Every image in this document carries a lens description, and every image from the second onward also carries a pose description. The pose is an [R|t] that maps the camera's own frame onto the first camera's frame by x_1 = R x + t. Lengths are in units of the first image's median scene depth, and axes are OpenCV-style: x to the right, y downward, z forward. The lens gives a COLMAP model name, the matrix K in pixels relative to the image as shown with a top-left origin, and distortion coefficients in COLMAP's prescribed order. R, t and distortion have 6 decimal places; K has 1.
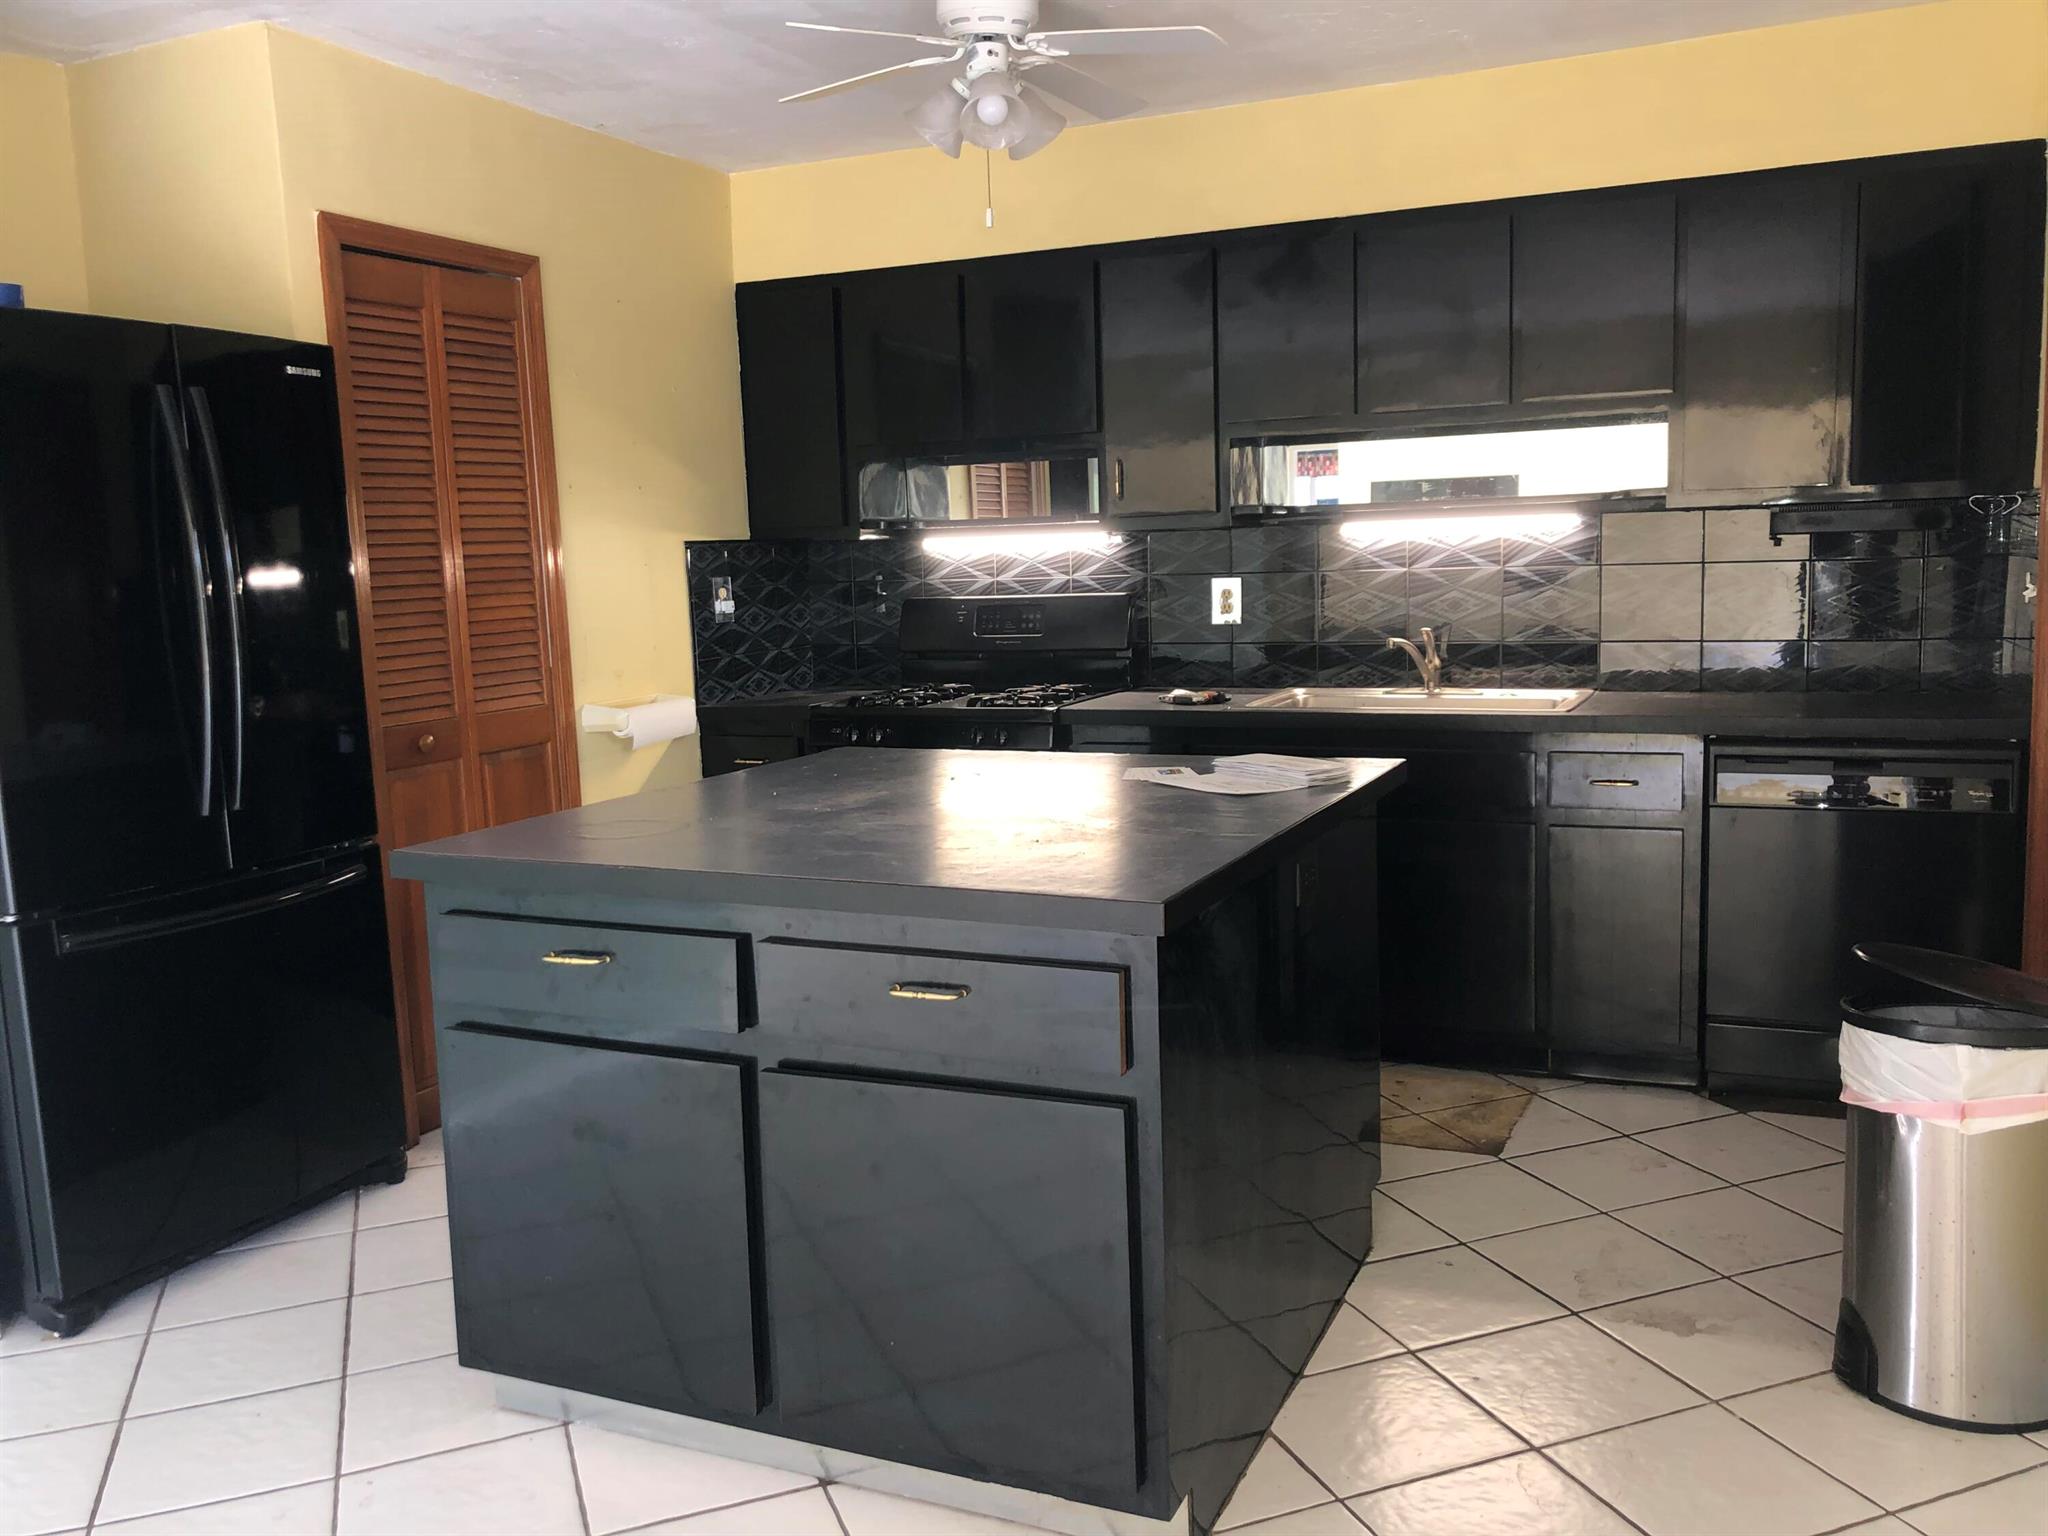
lens RADIAL K [[1627.9, 0, 1060.2], [0, 1627.9, 768.2], [0, 0, 1]] dist [0.151095, -0.281302]
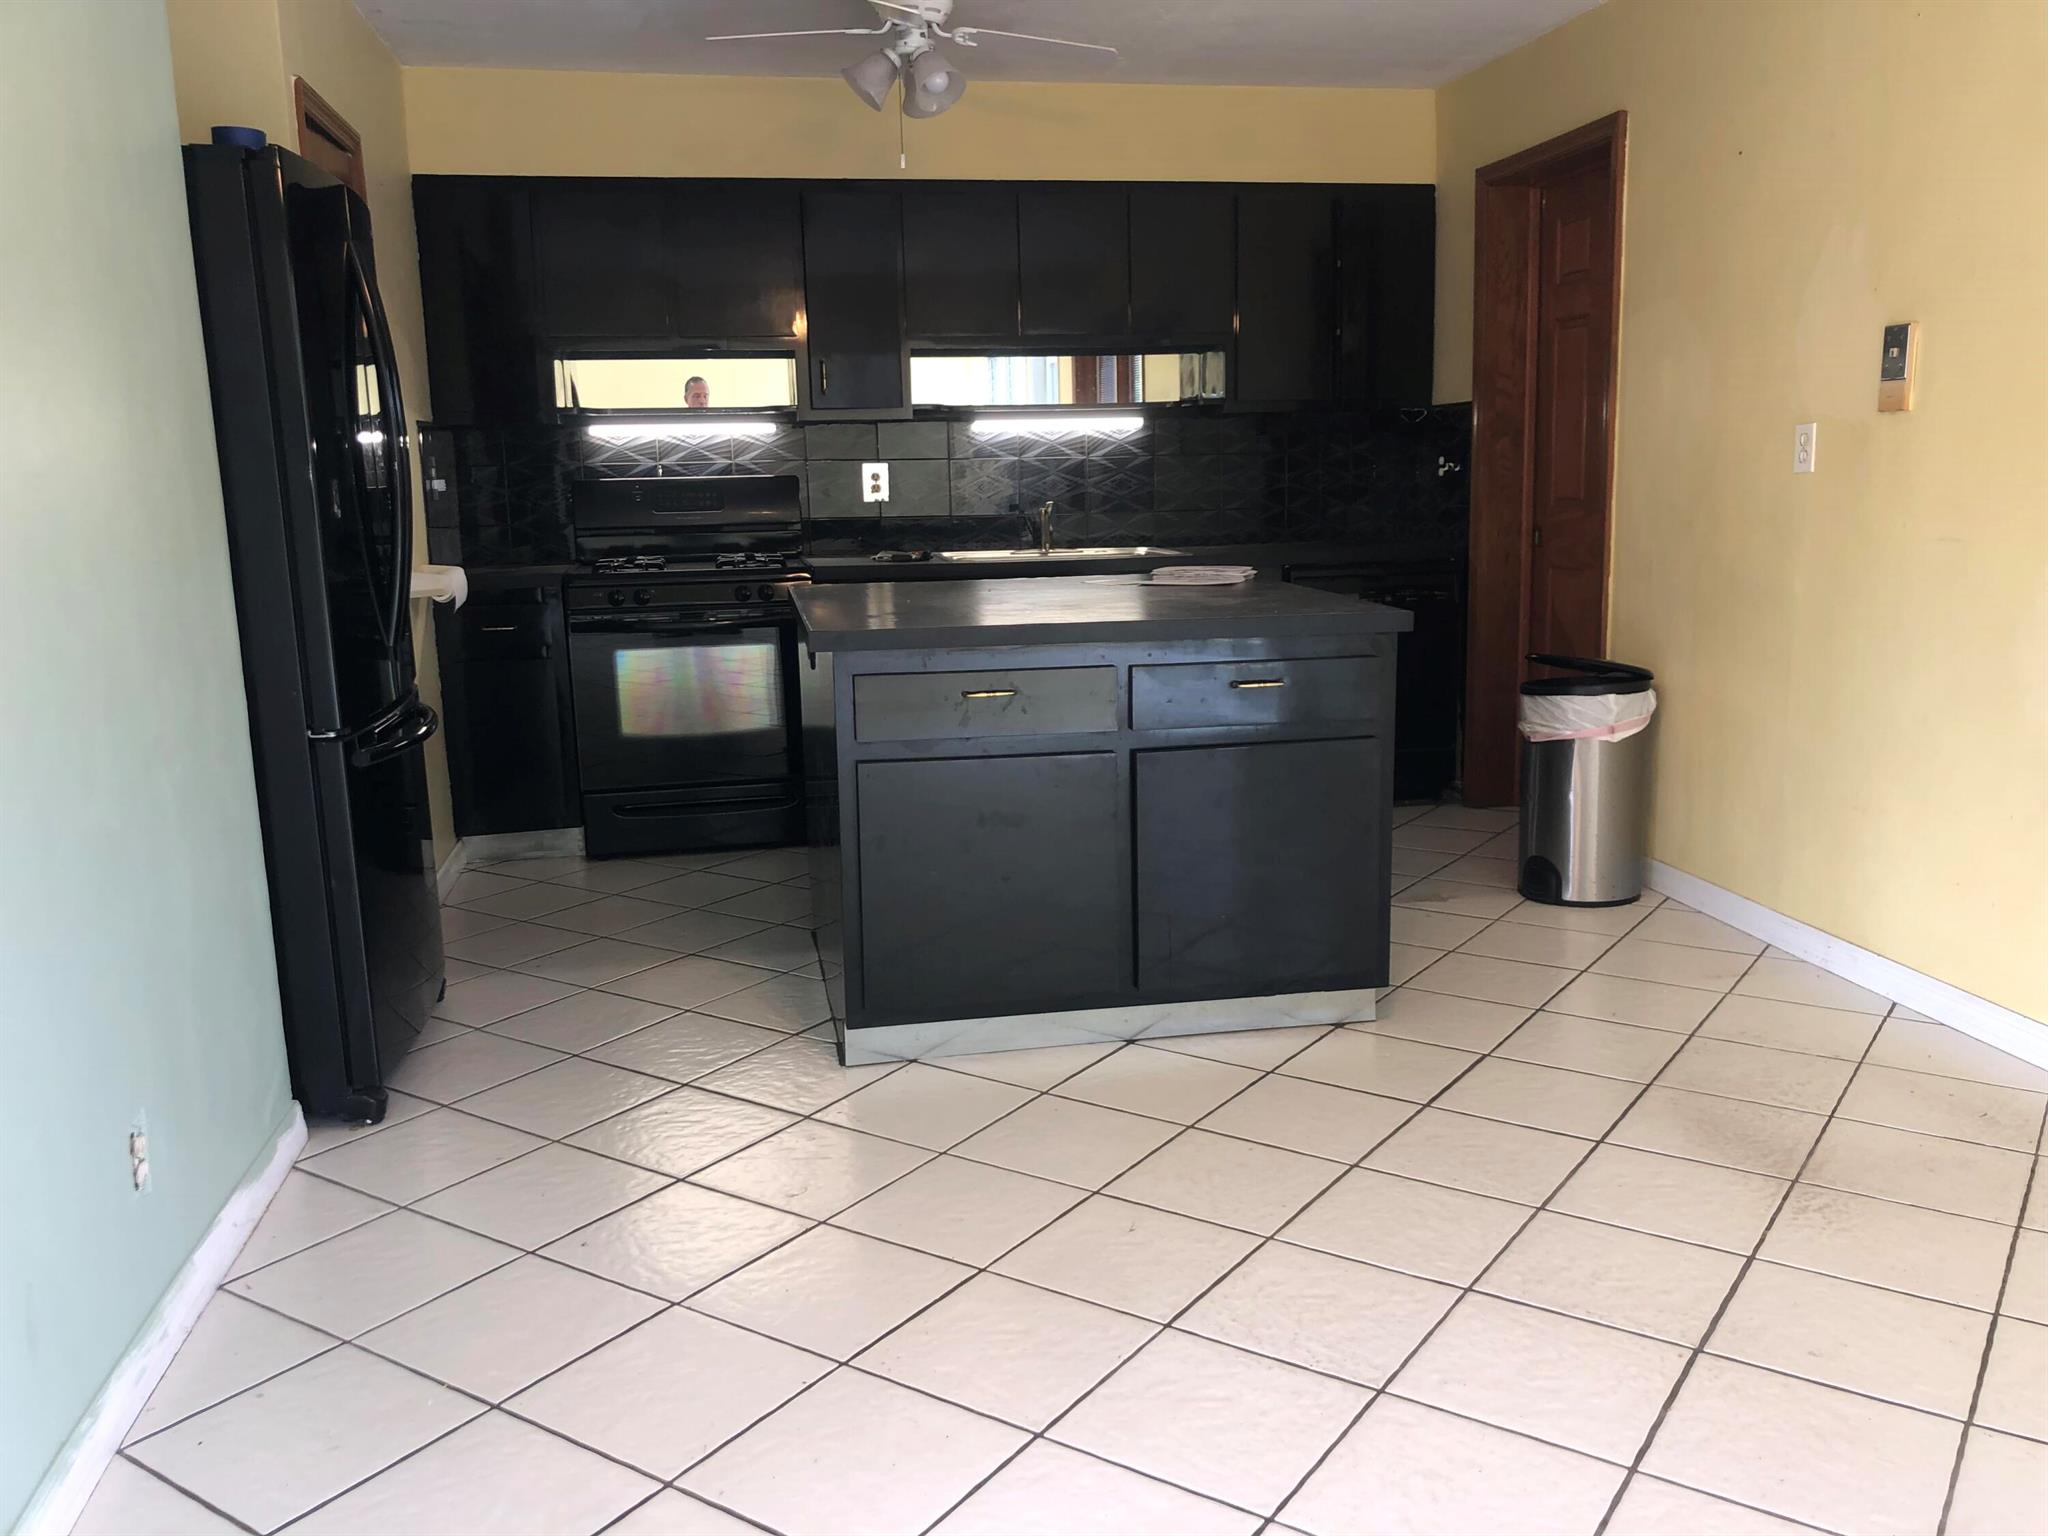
lens RADIAL K [[1644.1, 0, 1024.0], [0, 1644.1, 768.0], [0, 0, 1]] dist [0.046140, -0.129531]
pose [[0.821662, -0.086886, 0.563313, -0.537550], [0.069066, 0.996208, 0.052916, 0.054551], [-0.565774, -0.004573, 0.824547, -0.078935]]
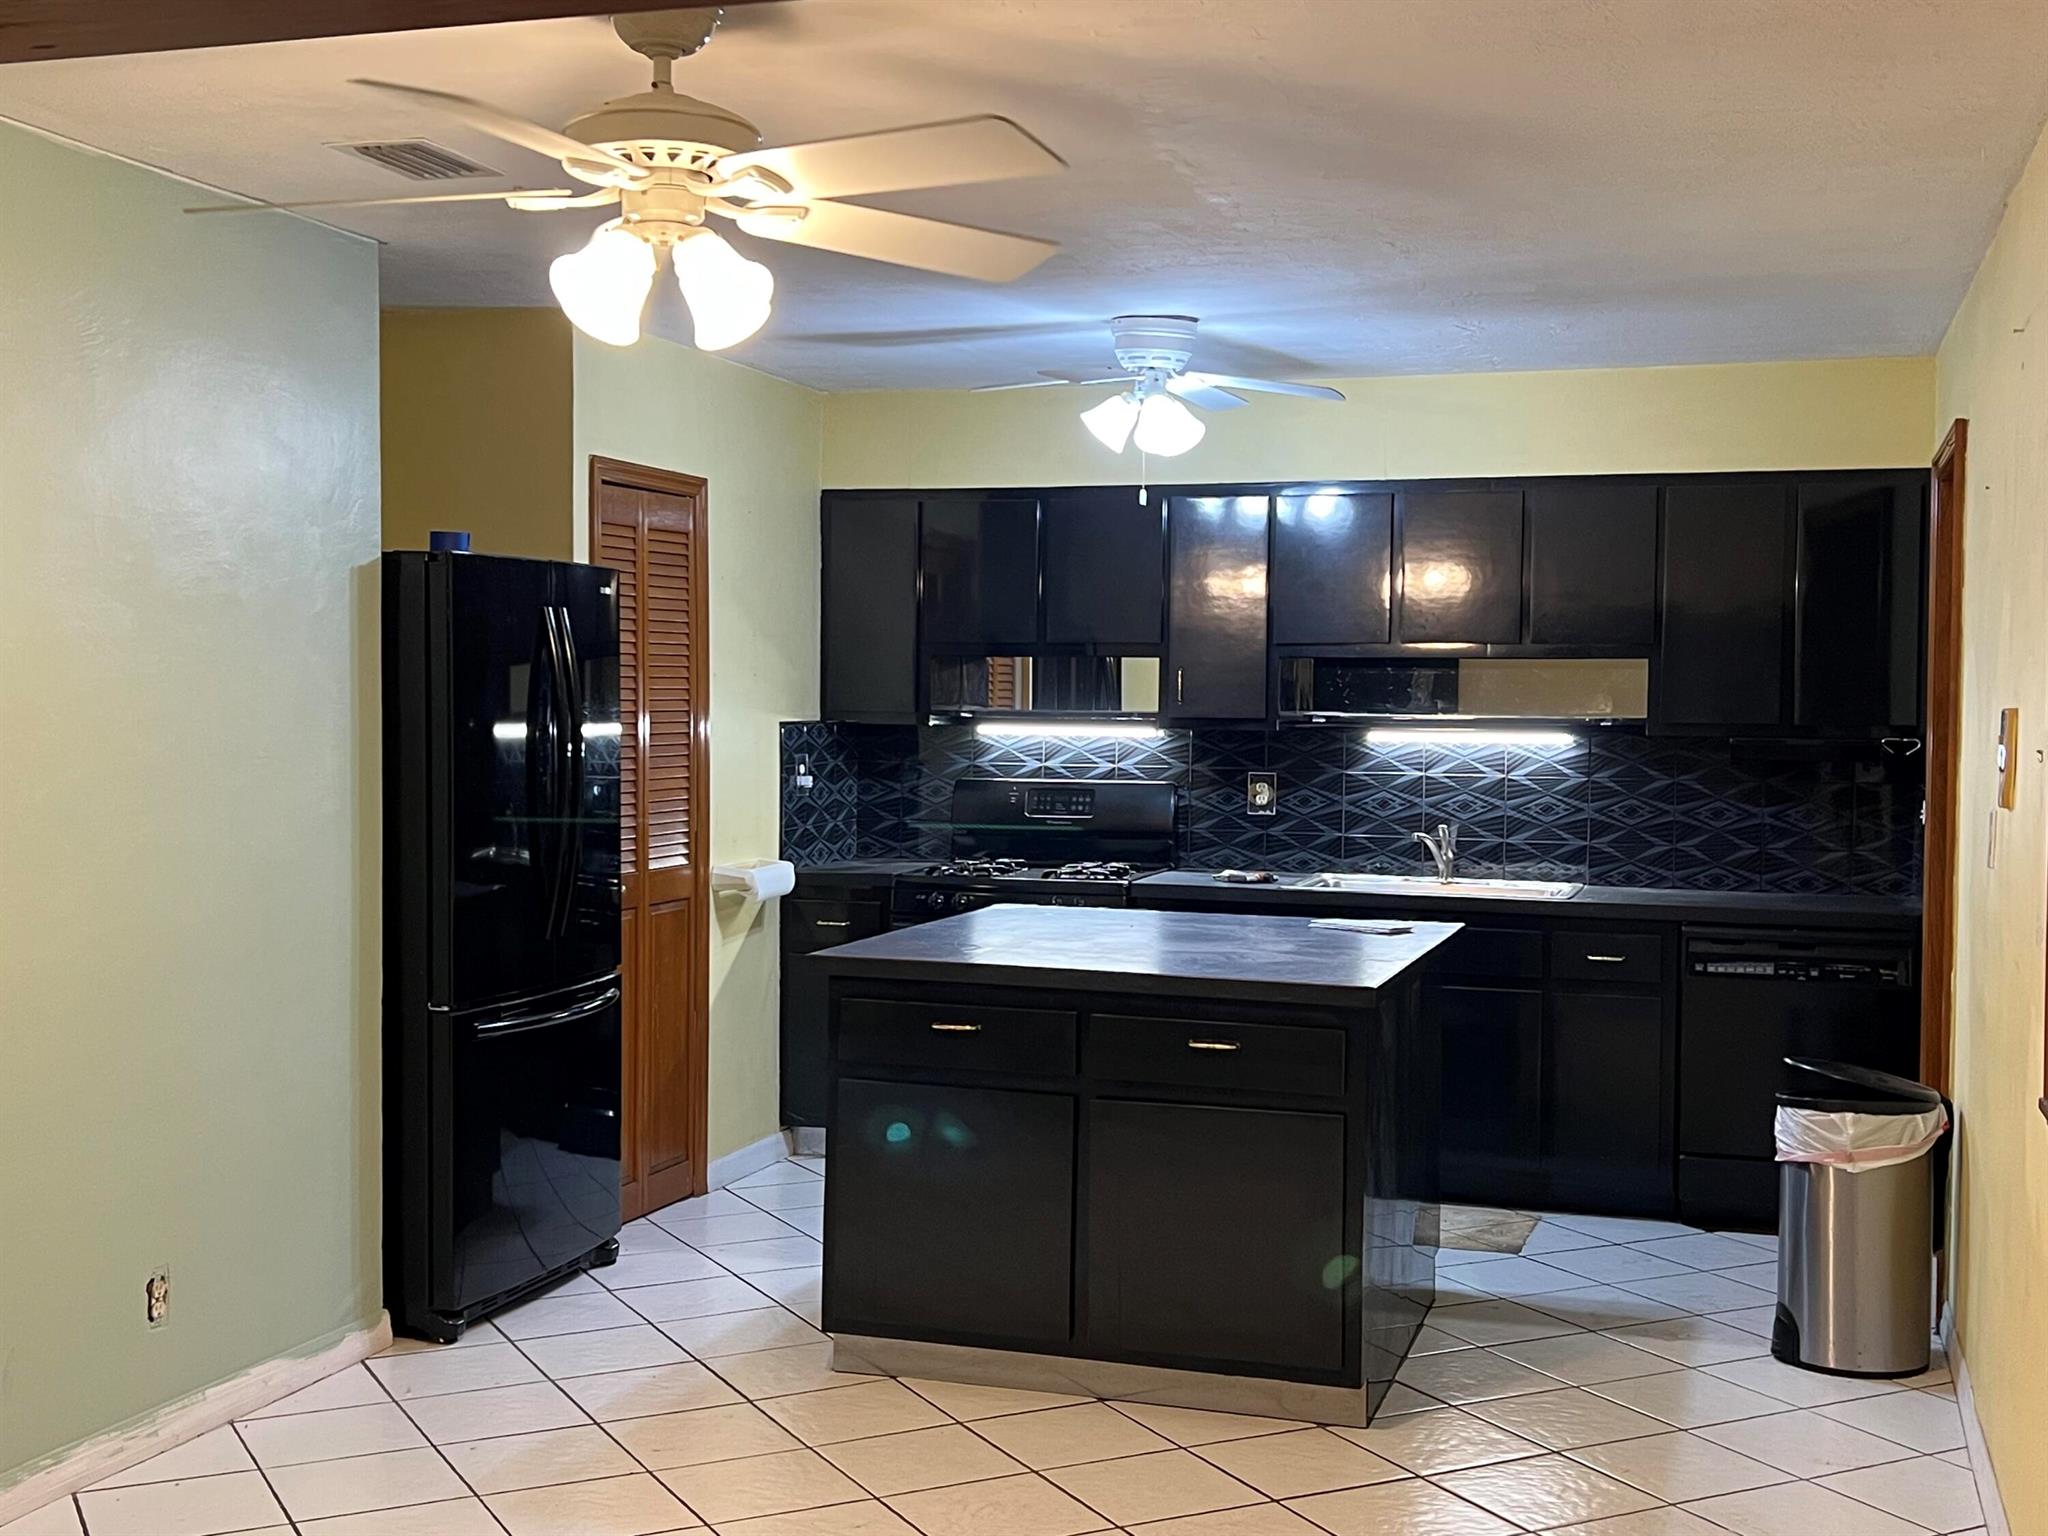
lens RADIAL K [[2275.9, 0, 1024.0], [0, 2275.9, 768.0], [0, 0, 1]] dist [0.217216, -0.630239]
pose [[0.993857, 0.039724, 0.103296, -0.230557], [-0.028998, 0.994223, -0.103340, 0.048140], [-0.106805, 0.099710, 0.989268, -0.549388]]
